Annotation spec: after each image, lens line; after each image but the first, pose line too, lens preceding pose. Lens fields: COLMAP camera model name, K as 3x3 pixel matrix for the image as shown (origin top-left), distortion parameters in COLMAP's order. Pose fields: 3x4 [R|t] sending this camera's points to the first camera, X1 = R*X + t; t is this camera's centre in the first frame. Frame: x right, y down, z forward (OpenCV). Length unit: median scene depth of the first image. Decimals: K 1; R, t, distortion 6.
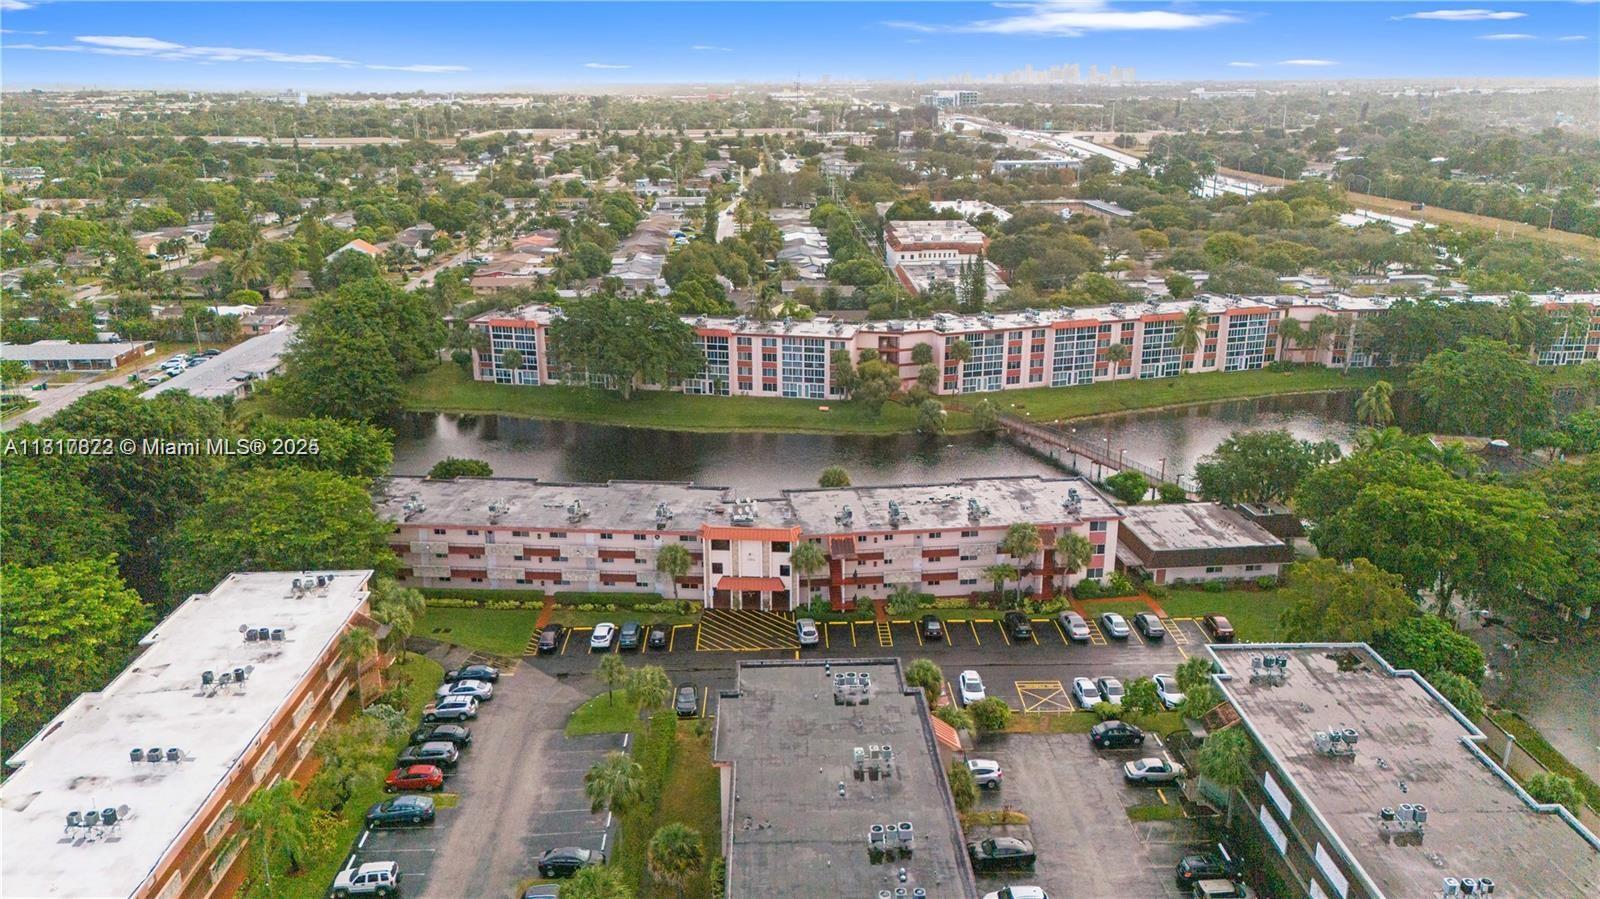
lens RADIAL K [[1187.7, 0, 809.6], [0, 1187.7, 450.1], [0, 0, 1]] dist [0.192978, -0.456238]
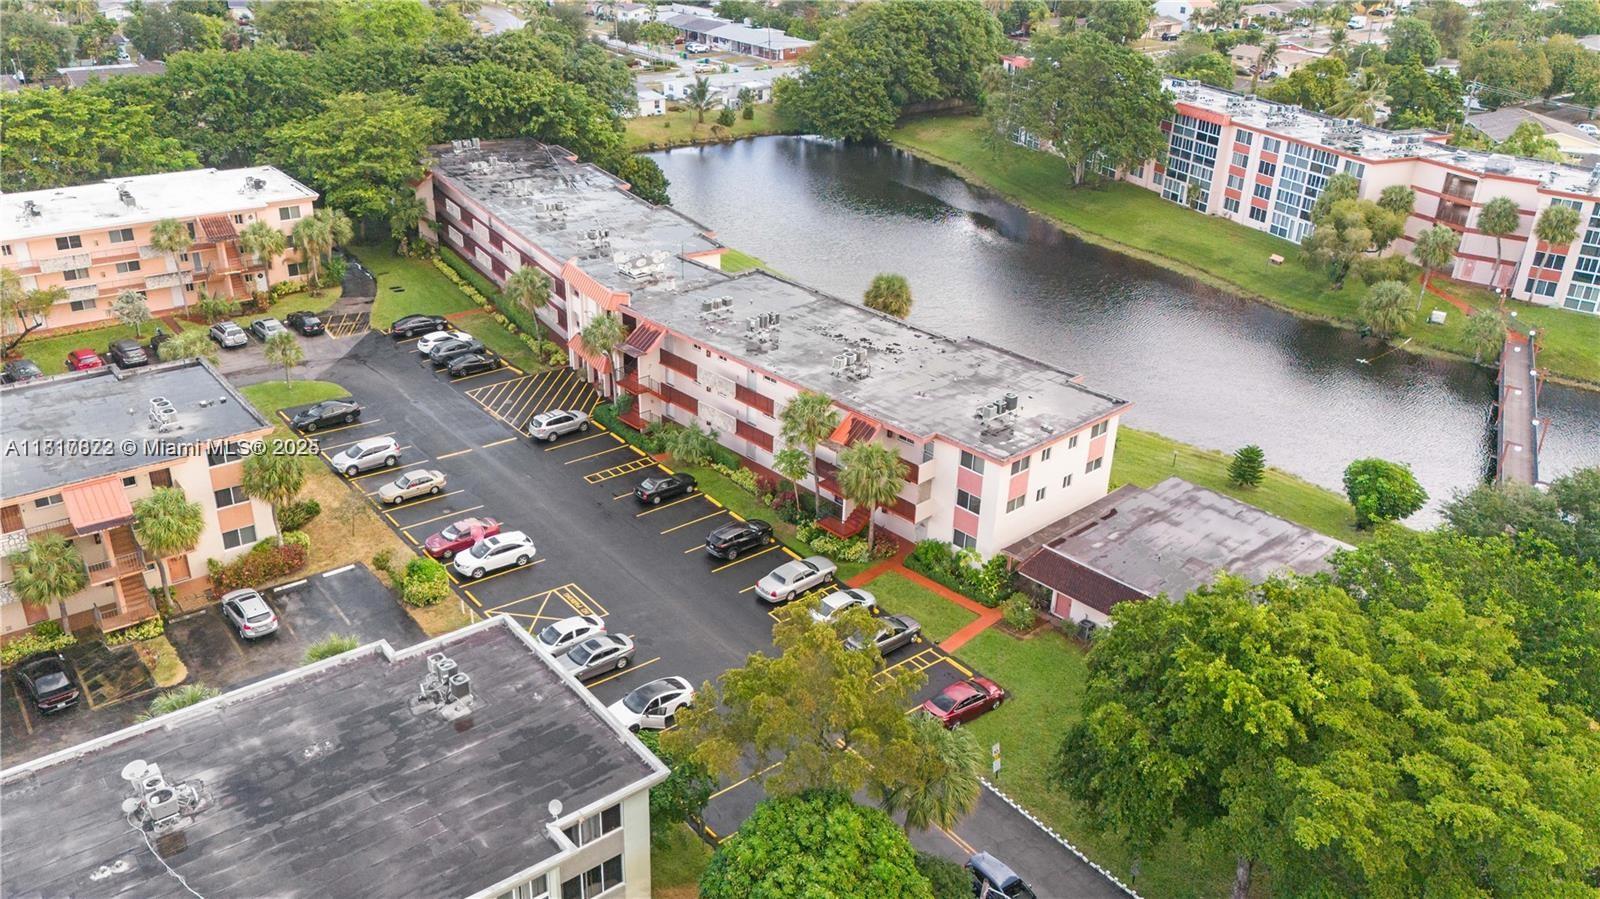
lens RADIAL K [[1268.4, 0, 812.5], [0, 1268.4, 450.7], [0, 0, 1]] dist [0.091810, -0.112705]
pose [[0.605546, 0.368103, -0.705560, 0.580085], [-0.273543, 0.928849, 0.249829, -0.064571], [0.747321, 0.041718, 0.663152, 0.536955]]
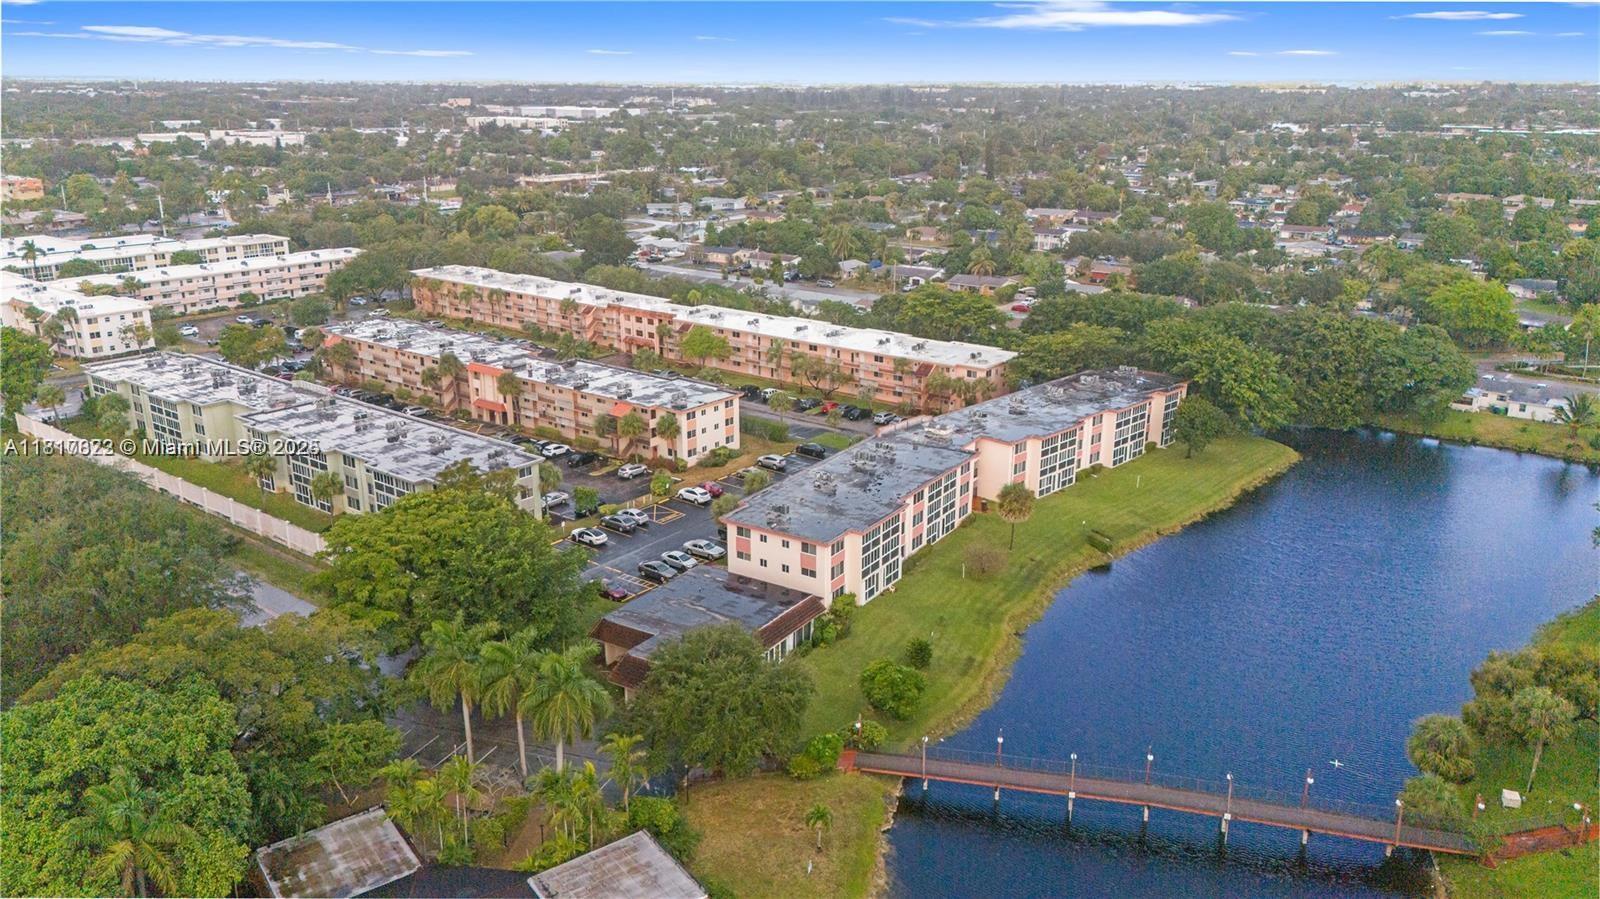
lens RADIAL K [[1173.8, 0, 809.2], [0, 1173.8, 448.8], [0, 0, 1]] dist [0.088786, -0.089811]
pose [[-0.632973, 0.235267, -0.737560, 0.864654], [-0.231609, 0.851525, 0.470386, -0.437165], [0.738716, 0.468567, -0.484503, 1.421575]]
